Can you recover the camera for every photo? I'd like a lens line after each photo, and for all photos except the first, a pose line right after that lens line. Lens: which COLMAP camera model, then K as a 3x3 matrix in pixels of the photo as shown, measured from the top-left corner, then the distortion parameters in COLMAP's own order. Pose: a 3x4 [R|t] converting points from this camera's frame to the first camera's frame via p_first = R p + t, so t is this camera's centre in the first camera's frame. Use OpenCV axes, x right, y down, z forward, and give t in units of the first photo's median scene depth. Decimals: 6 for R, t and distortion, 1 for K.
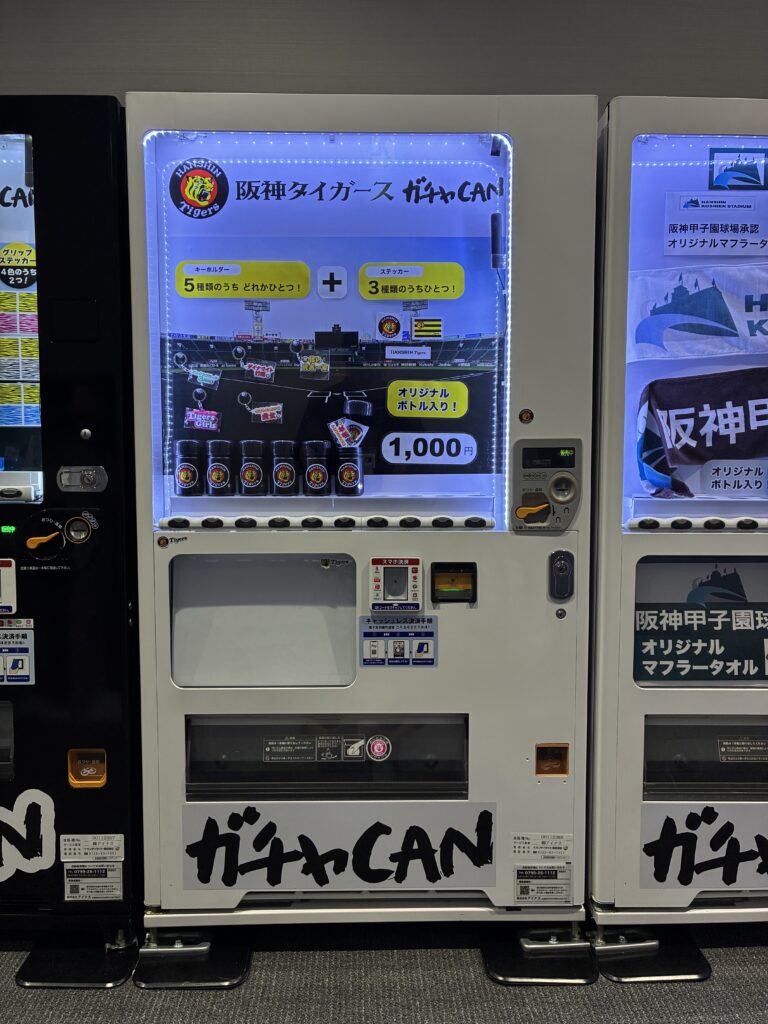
lens RADIAL K [[831.7, 0, 354.6], [0, 831.7, 500.0], [0, 0, 1]] dist [0.039887, -0.037744]
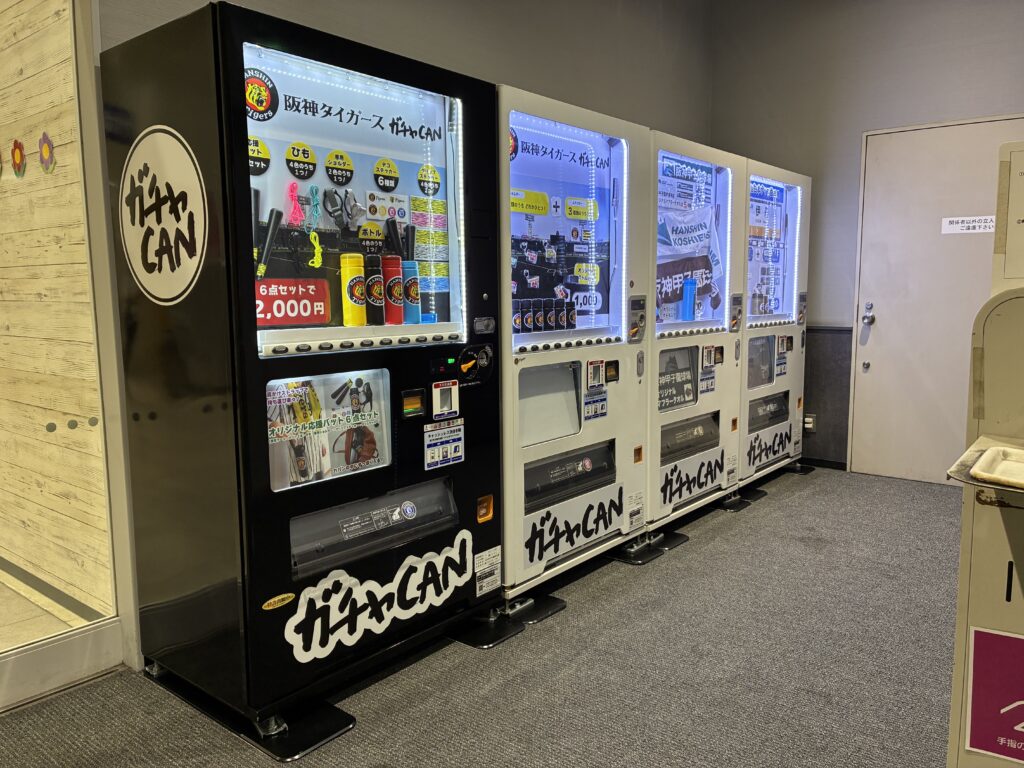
lens RADIAL K [[772.4, 0, 502.6], [0, 772.4, 381.6], [0, 0, 1]] dist [0.036073, -0.014193]
pose [[0.658937, -0.097435, 0.745861, -1.357459], [0.065268, 0.995241, 0.072350, -0.021109], [-0.749361, 0.001007, 0.662161, 0.012534]]
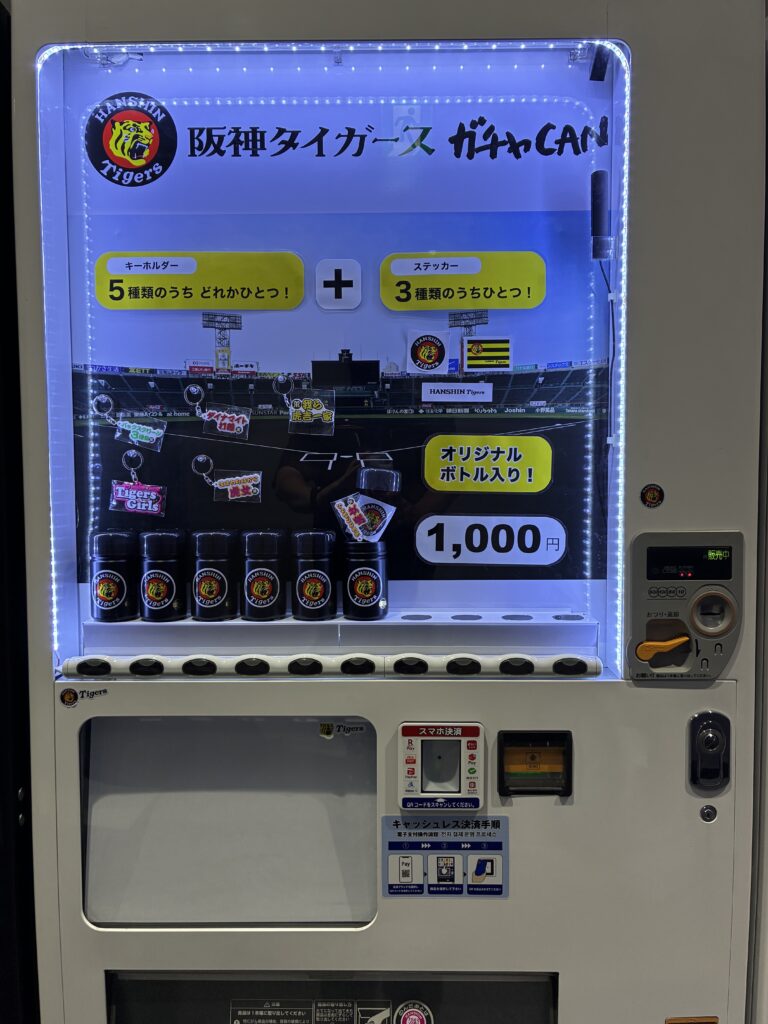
lens RADIAL K [[831.7, 0, 352.6], [0, 831.7, 501.3], [0, 0, 1]] dist [0.039887, -0.037744]
pose [[0.999539, -0.001868, -0.030317, 0.003020], [0.001433, 0.999896, -0.014359, -0.085830], [0.030340, 0.014309, 0.999437, 0.367164]]
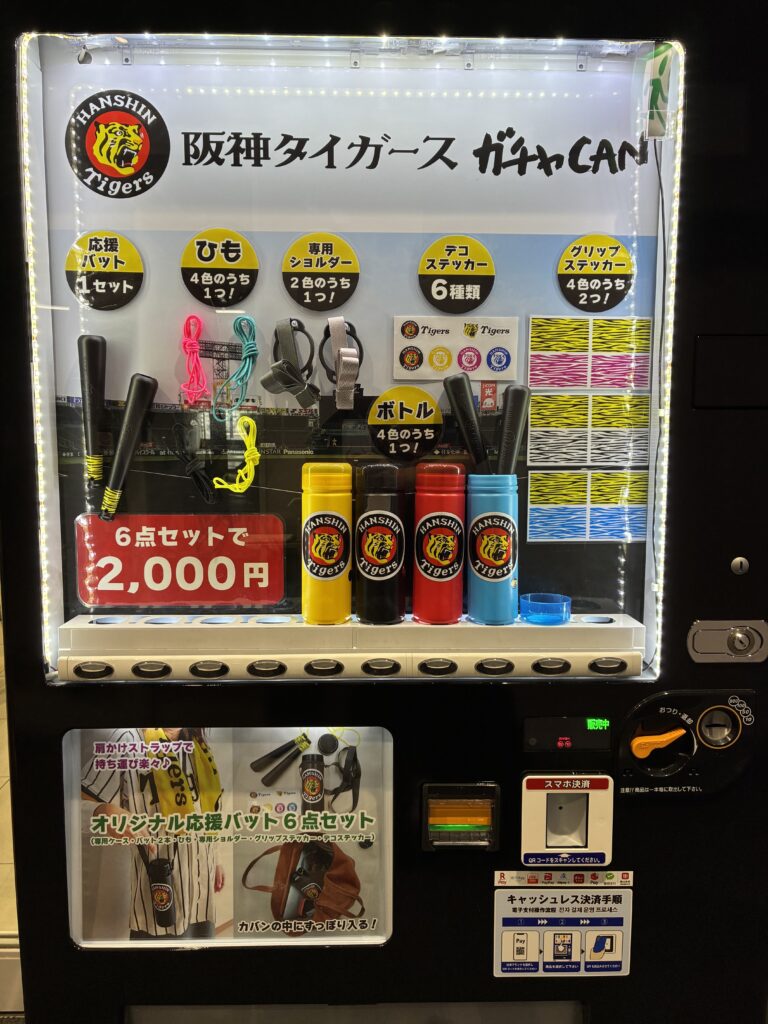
lens RADIAL K [[831.7, 0, 373.3], [0, 831.7, 507.6], [0, 0, 1]] dist [0.039887, -0.037744]
pose [[0.999977, -0.002176, 0.006412, -0.562620], [0.001915, 0.999180, 0.040433, -0.138957], [-0.006495, -0.040420, 0.999162, 0.406333]]
